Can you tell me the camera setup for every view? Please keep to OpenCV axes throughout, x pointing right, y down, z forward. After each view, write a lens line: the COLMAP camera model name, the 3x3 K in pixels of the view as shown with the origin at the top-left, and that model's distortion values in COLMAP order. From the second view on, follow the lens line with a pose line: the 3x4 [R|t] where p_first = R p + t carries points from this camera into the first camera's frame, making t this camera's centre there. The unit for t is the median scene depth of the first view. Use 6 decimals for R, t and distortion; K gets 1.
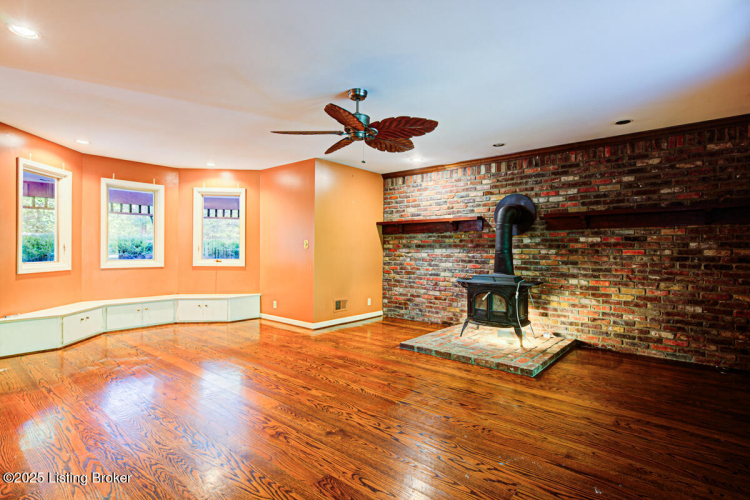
lens RADIAL K [[379.2, 0, 371.8], [0, 379.2, 248.7], [0, 0, 1]] dist [0.007289, 0.001994]
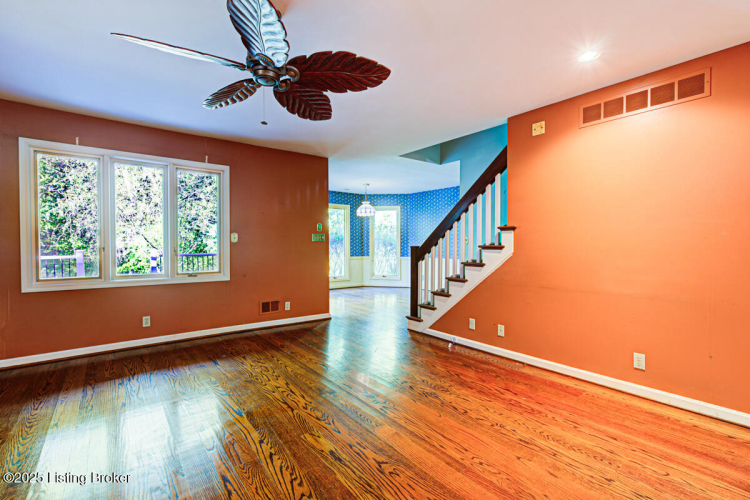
lens RADIAL K [[334.5, 0, 376.3], [0, 334.5, 257.2], [0, 0, 1]] dist [0.000342, 0.001369]
pose [[-0.981408, -0.016254, 0.191245, -0.192733], [-0.008982, 0.999206, 0.038827, 0.000137], [-0.191725, 0.036387, -0.980774, 0.858333]]
